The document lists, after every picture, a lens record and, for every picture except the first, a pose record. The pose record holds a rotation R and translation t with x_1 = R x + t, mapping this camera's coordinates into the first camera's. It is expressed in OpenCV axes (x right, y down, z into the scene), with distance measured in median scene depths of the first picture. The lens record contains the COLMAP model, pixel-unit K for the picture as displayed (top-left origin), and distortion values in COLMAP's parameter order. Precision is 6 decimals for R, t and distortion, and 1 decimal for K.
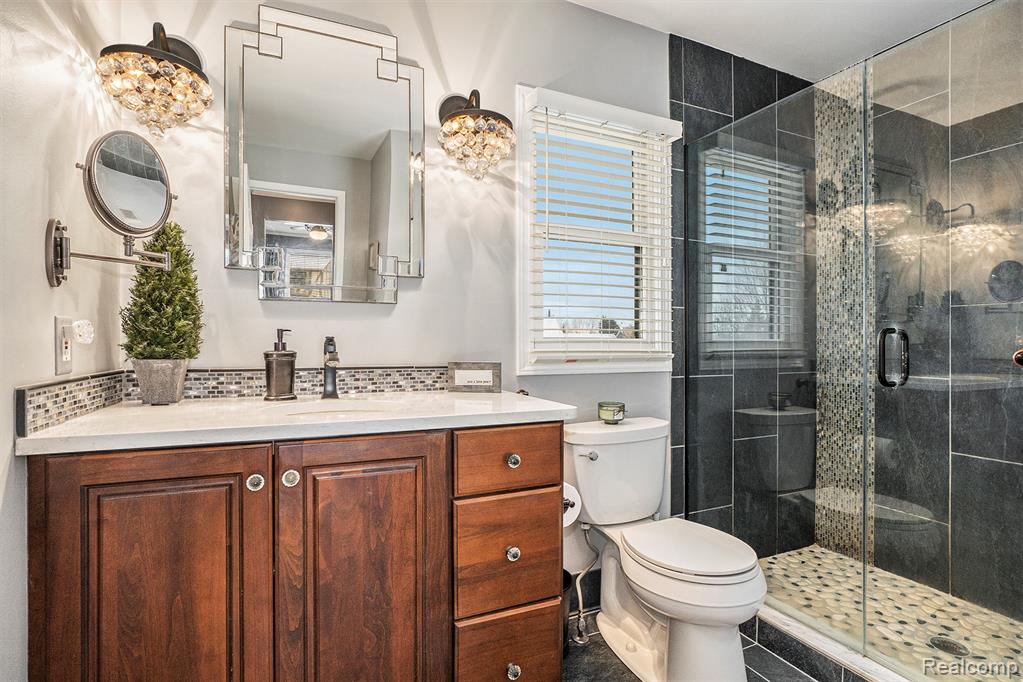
lens RADIAL K [[503.6, 0, 509.6], [0, 503.6, 342.7], [0, 0, 1]] dist [-0.027875, 0.004151]
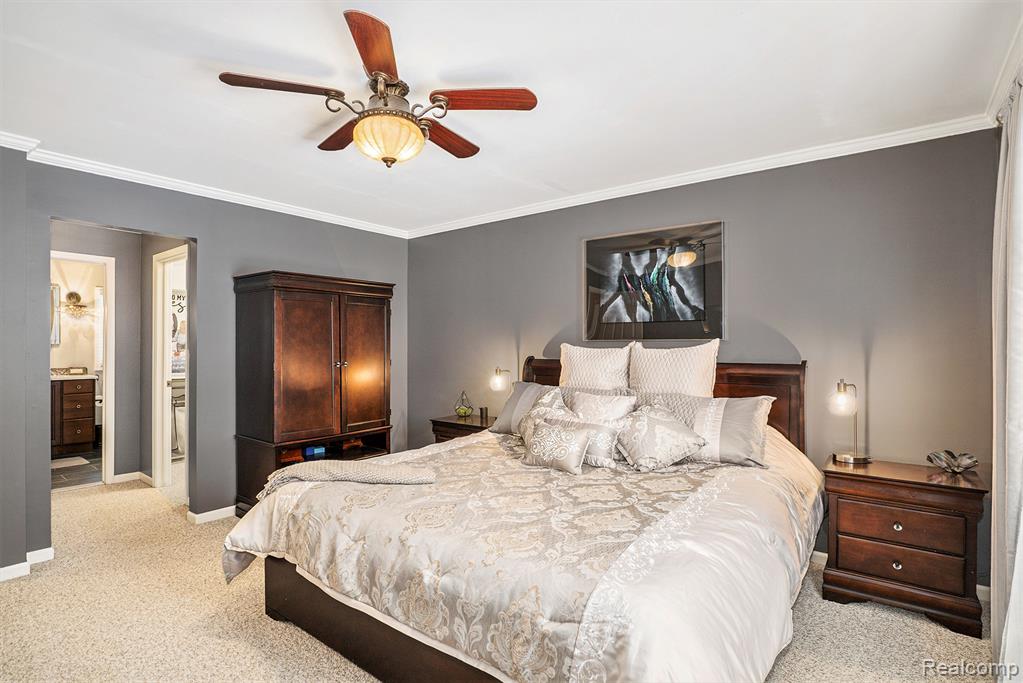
lens RADIAL K [[503.6, 0, 509.2], [0, 503.6, 341.2], [0, 0, 1]] dist [-0.027875, 0.004151]
pose [[0.892983, 0.003374, 0.450079, 1.119721], [-0.002381, 0.999993, -0.002772, -0.148267], [-0.450085, 0.001404, 0.892985, -3.640268]]
